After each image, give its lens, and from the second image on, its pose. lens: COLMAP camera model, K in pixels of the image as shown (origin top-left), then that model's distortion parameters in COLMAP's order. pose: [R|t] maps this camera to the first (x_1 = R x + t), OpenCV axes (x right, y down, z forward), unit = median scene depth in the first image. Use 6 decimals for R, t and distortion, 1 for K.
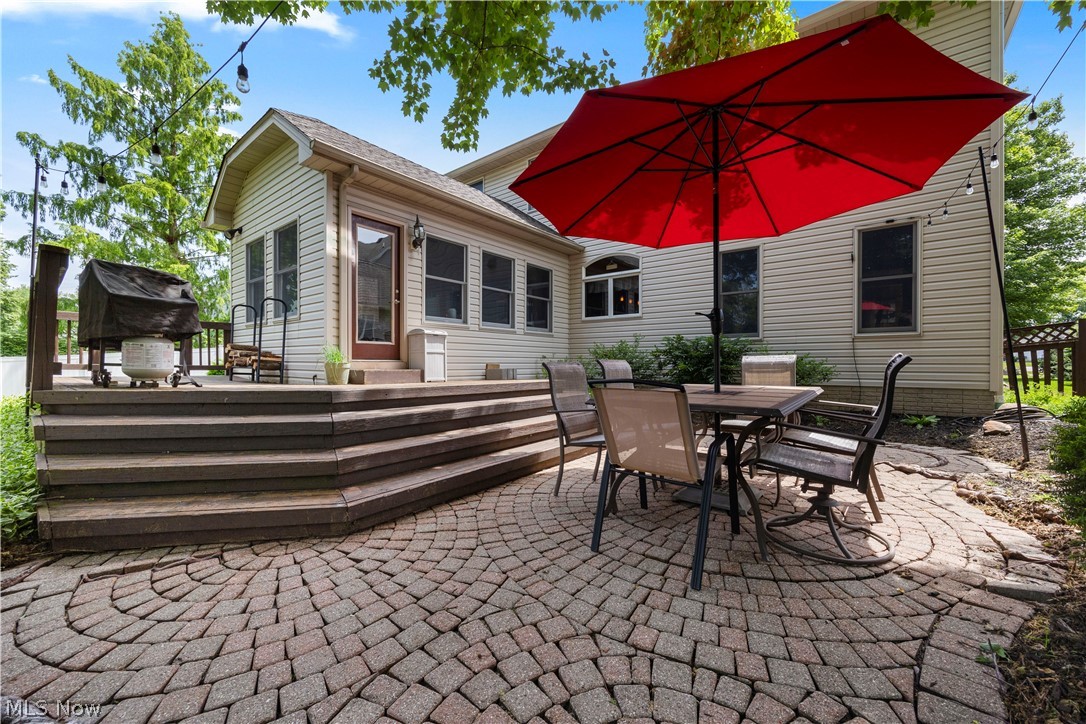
lens RADIAL K [[417.6, 0, 550.8], [0, 417.6, 360.8], [0, 0, 1]] dist [-0.006850, -0.000003]
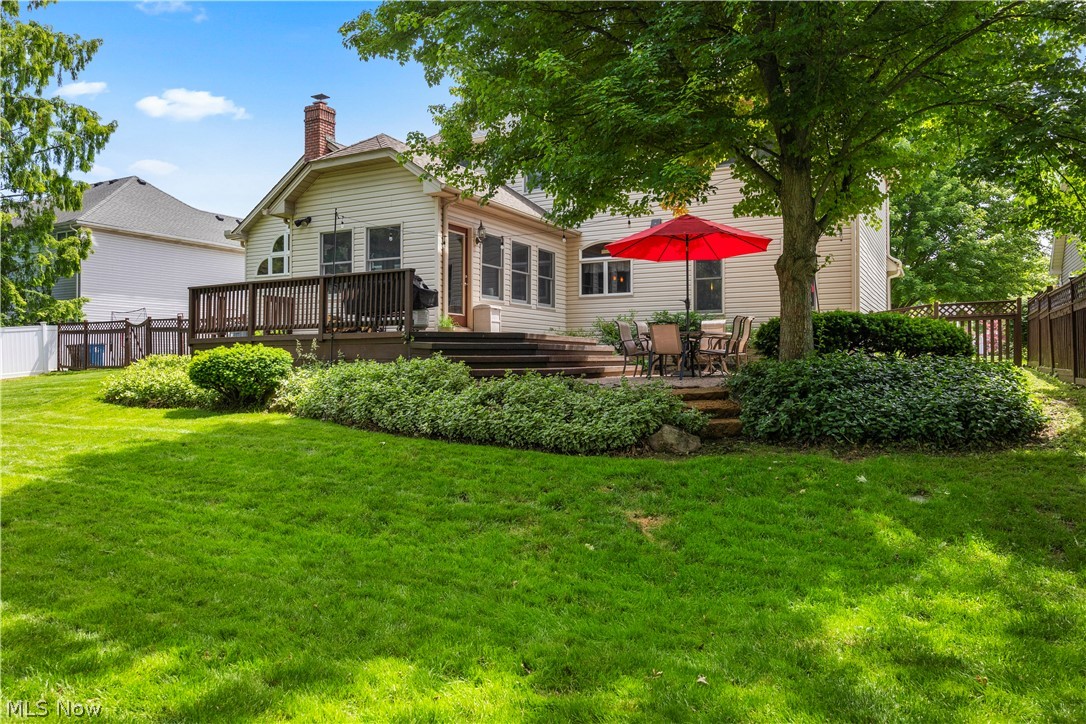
lens RADIAL K [[767.5, 0, 539.9], [0, 767.5, 360.5], [0, 0, 1]] dist [-0.000459, 0.000068]
pose [[0.985242, -0.007186, 0.171015, -0.426645], [0.007982, 0.999960, -0.003969, 0.088212], [-0.170980, 0.005276, 0.985260, -1.123302]]
